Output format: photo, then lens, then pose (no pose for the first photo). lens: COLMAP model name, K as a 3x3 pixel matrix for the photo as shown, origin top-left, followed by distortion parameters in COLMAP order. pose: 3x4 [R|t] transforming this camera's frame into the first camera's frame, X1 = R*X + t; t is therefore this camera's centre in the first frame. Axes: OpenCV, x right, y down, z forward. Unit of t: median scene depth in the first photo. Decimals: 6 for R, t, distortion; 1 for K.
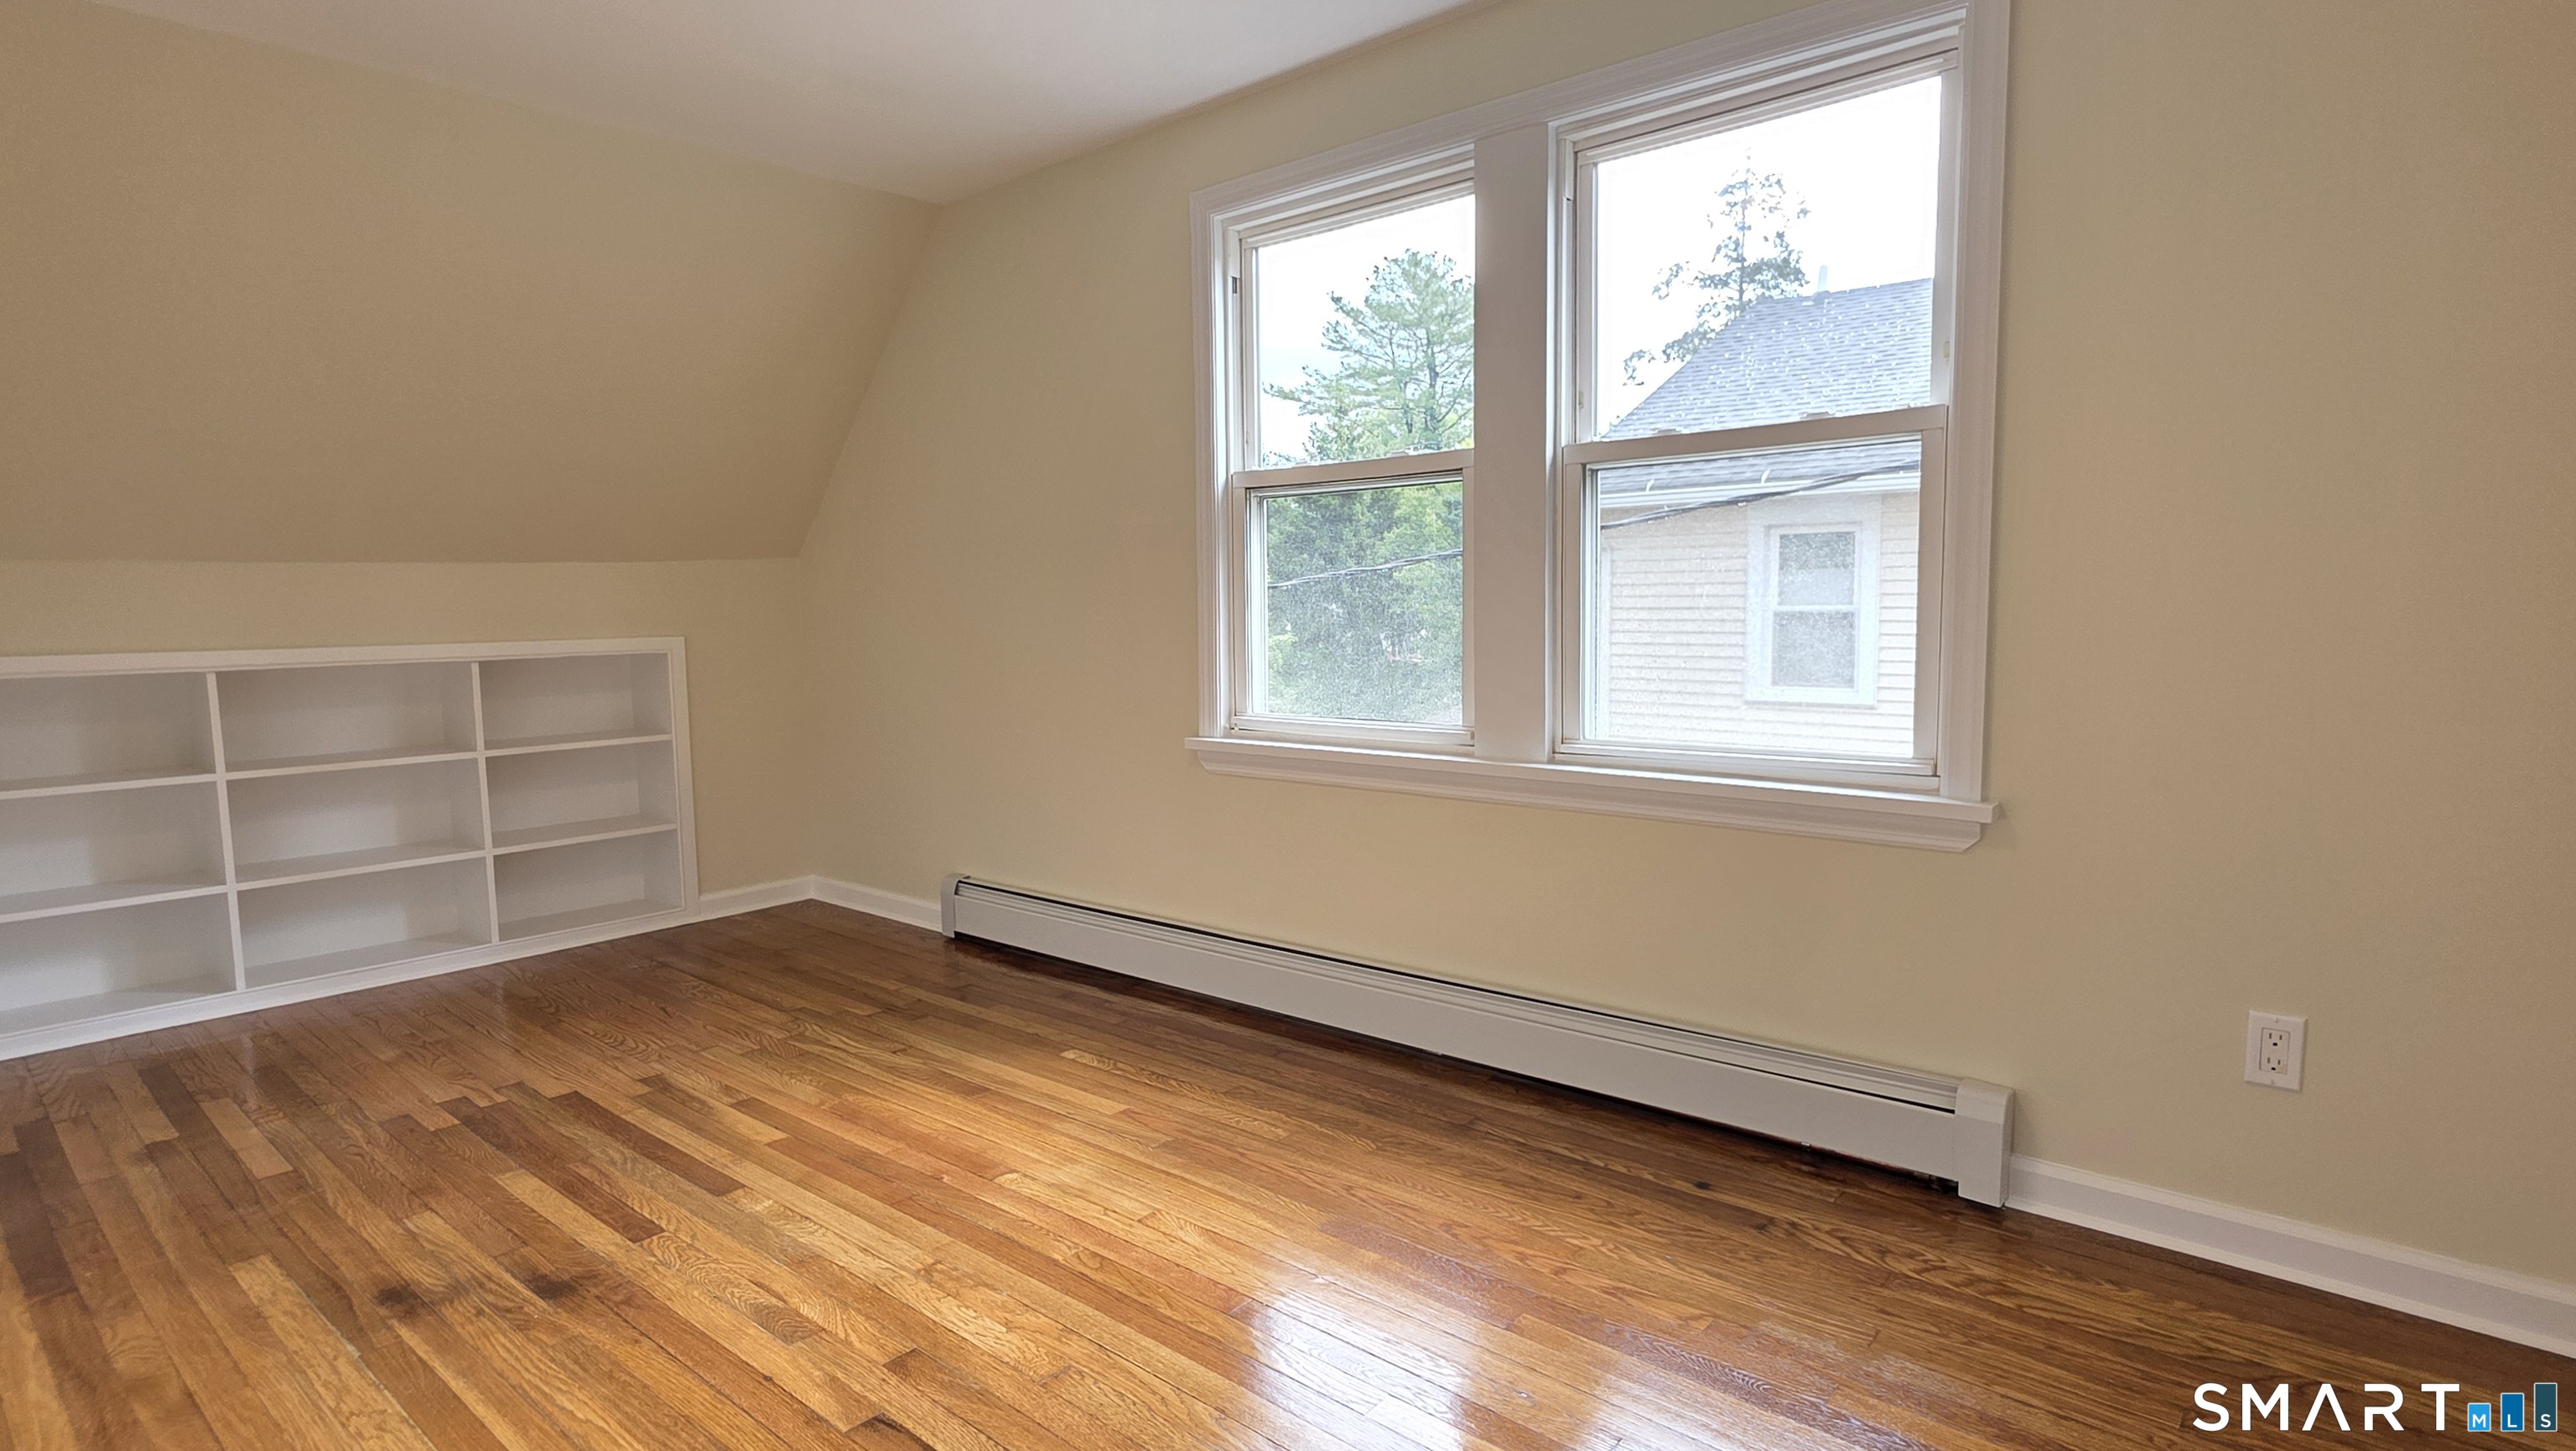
lens RADIAL K [[1303.9, 0, 1296.2], [0, 1303.9, 735.1], [0, 0, 1]] dist [0.005233, -0.002183]
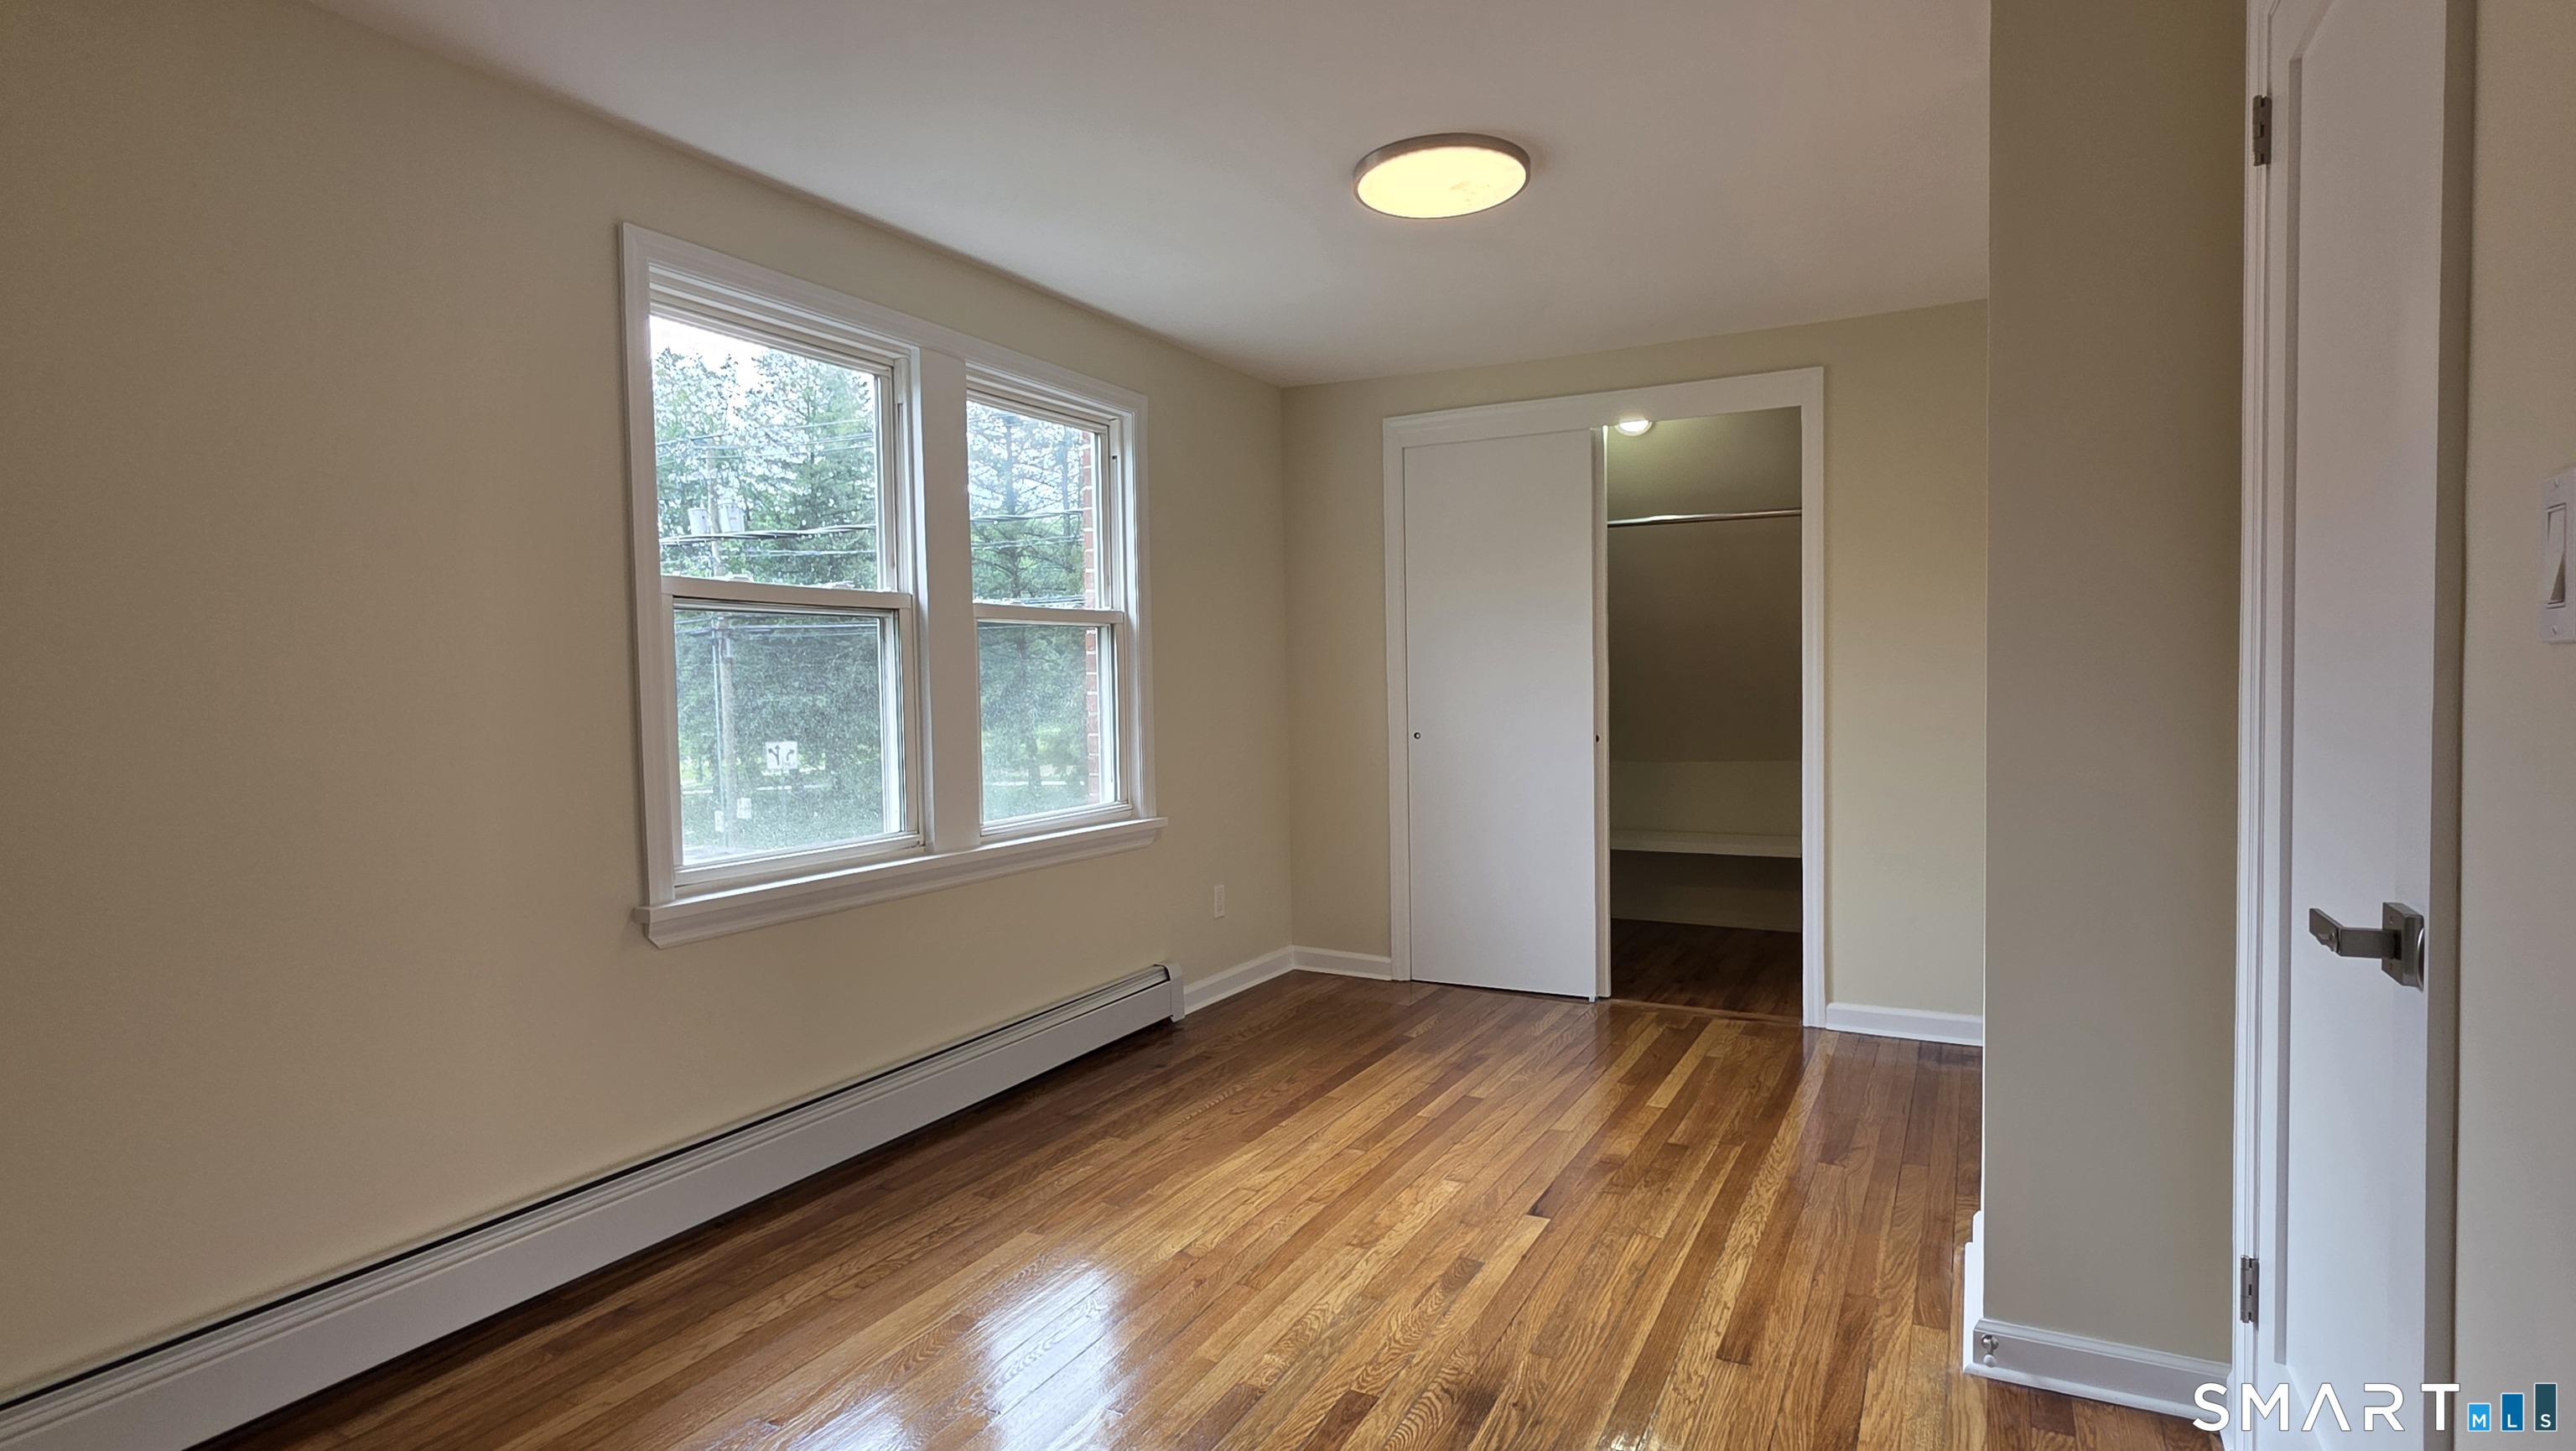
lens RADIAL K [[1303.9, 0, 1296.2], [0, 1303.9, 735.1], [0, 0, 1]] dist [0.005233, -0.002183]
pose [[-0.225618, -0.022137, 0.973964, -1.156743], [0.118764, 0.991660, 0.050051, -0.116260], [-0.966950, 0.126964, -0.221108, 0.994835]]
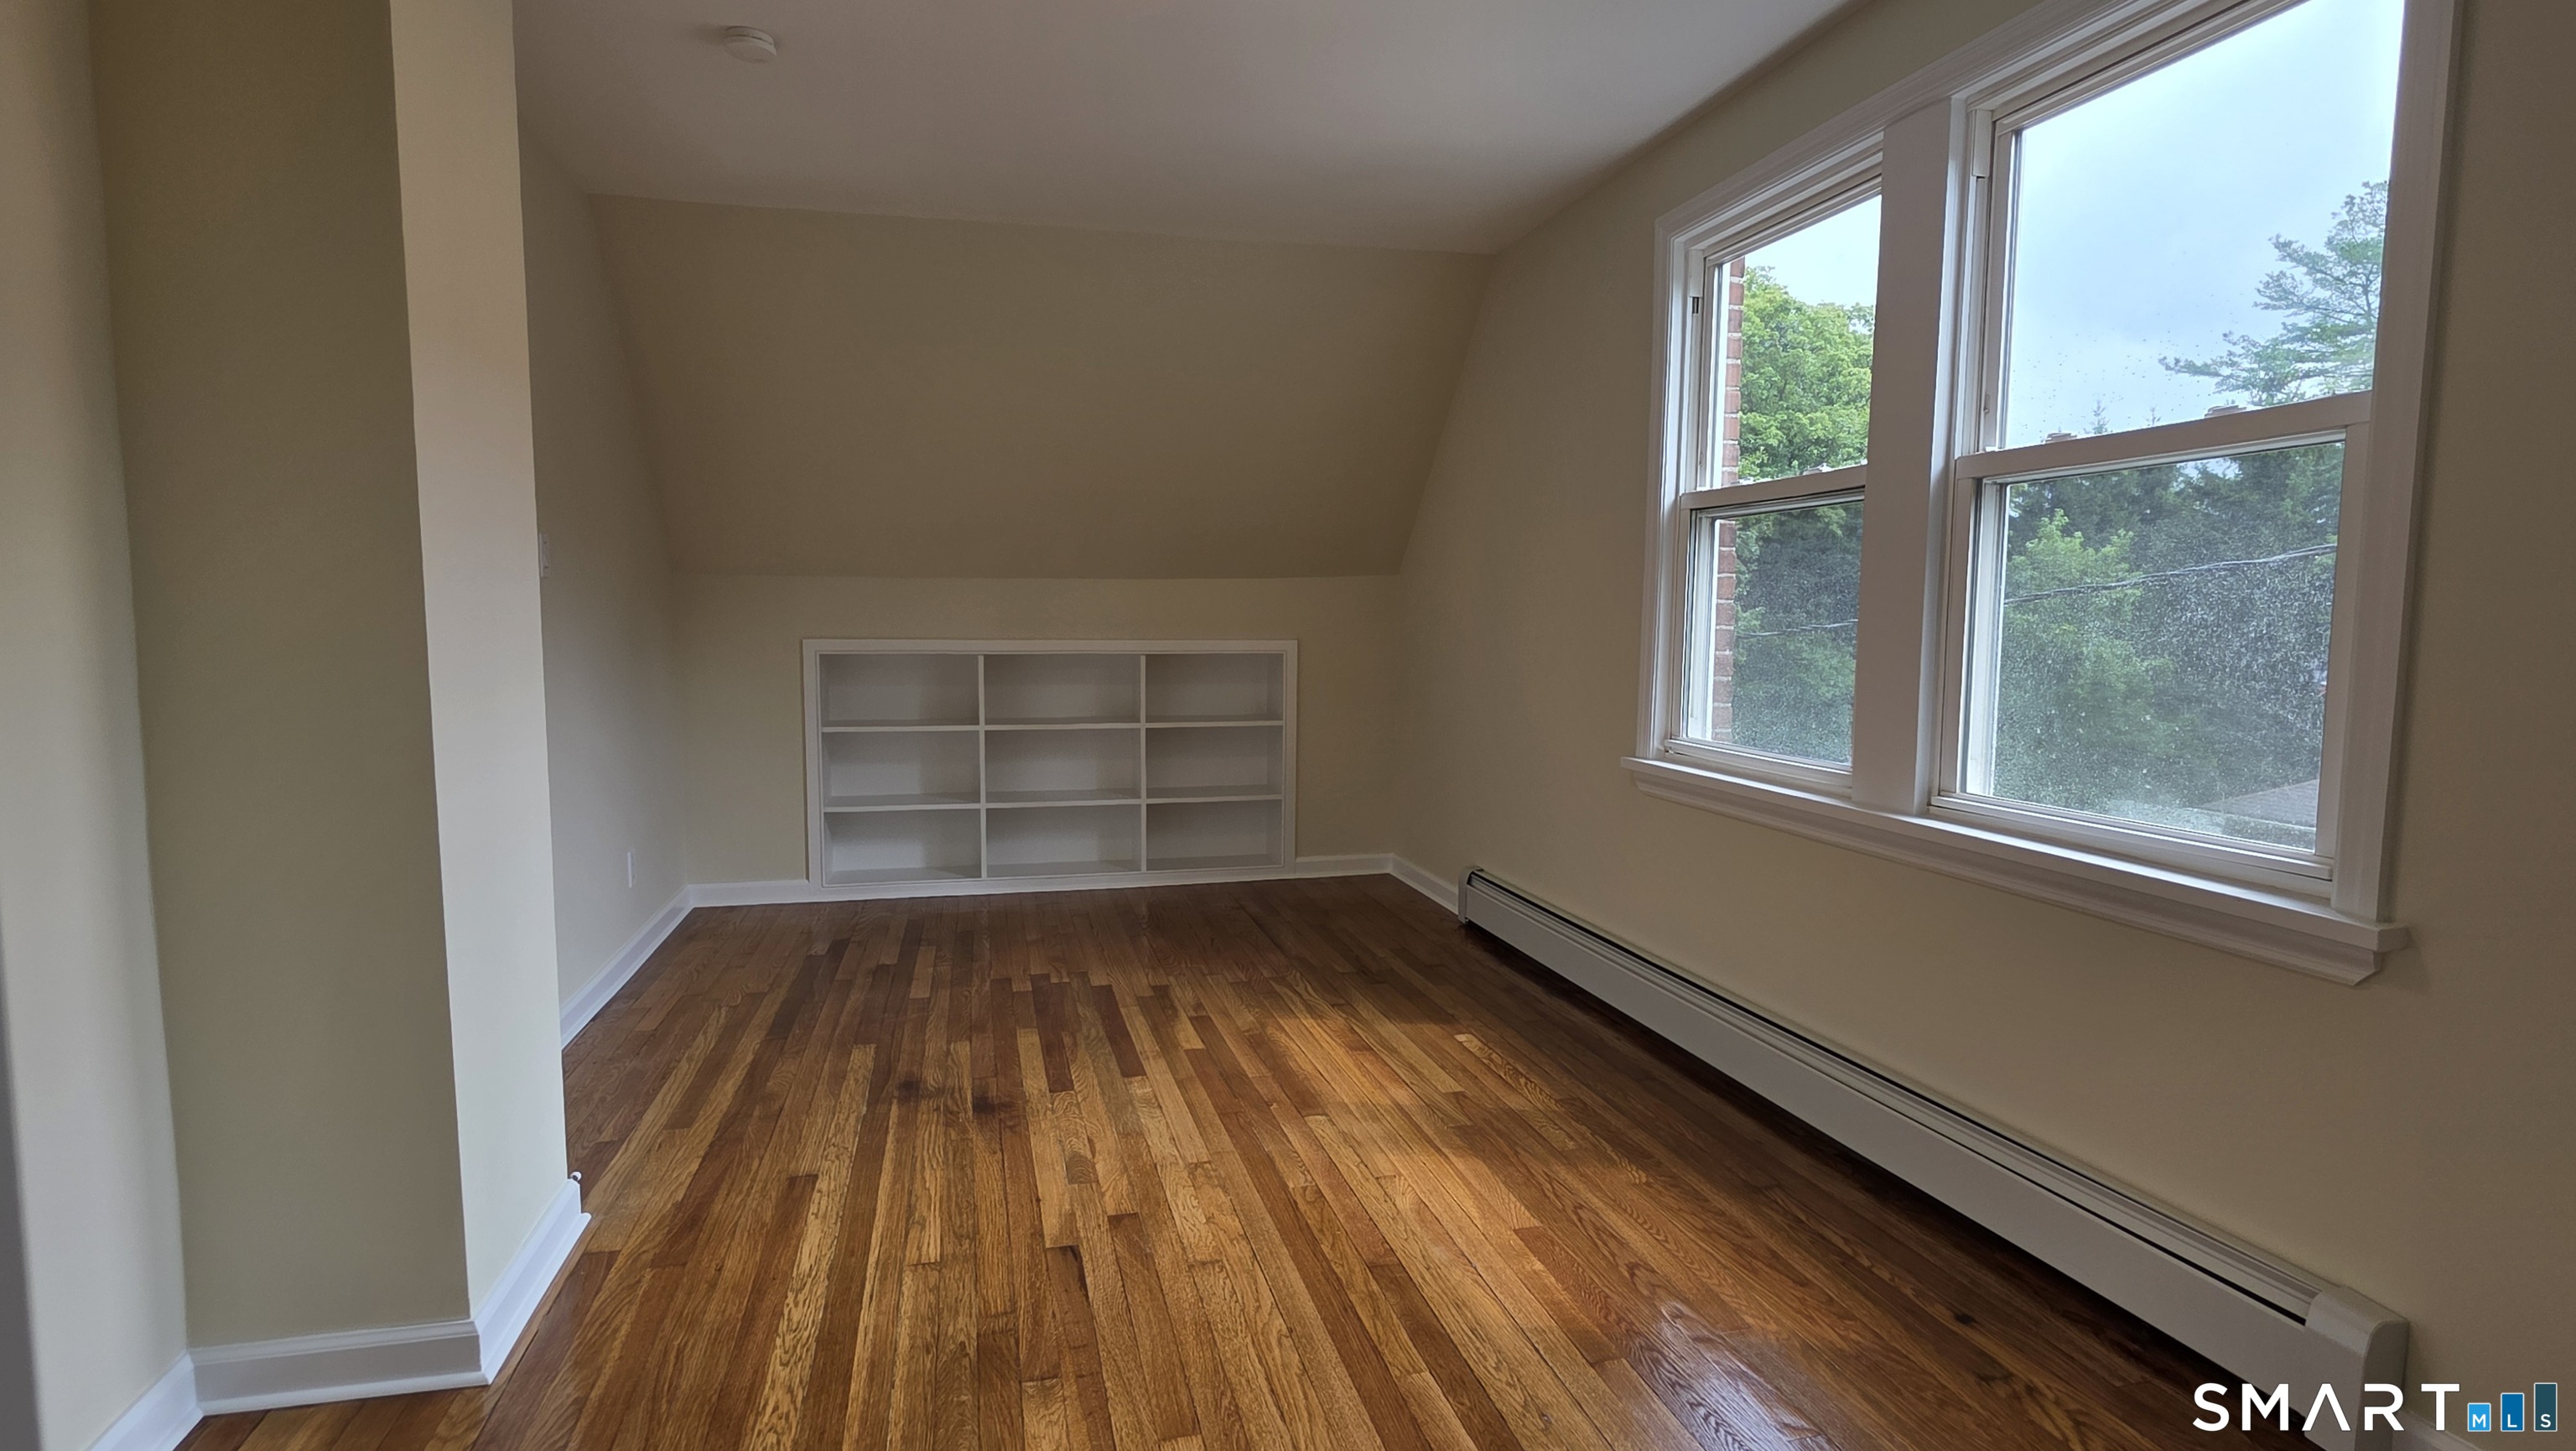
lens RADIAL K [[1303.9, 0, 1296.2], [0, 1303.9, 735.1], [0, 0, 1]] dist [0.005233, -0.002183]
pose [[0.819399, 0.074203, -0.568400, 0.357303], [-0.077656, 0.996814, 0.018184, -0.016695], [0.567939, 0.029239, 0.822551, 0.027316]]
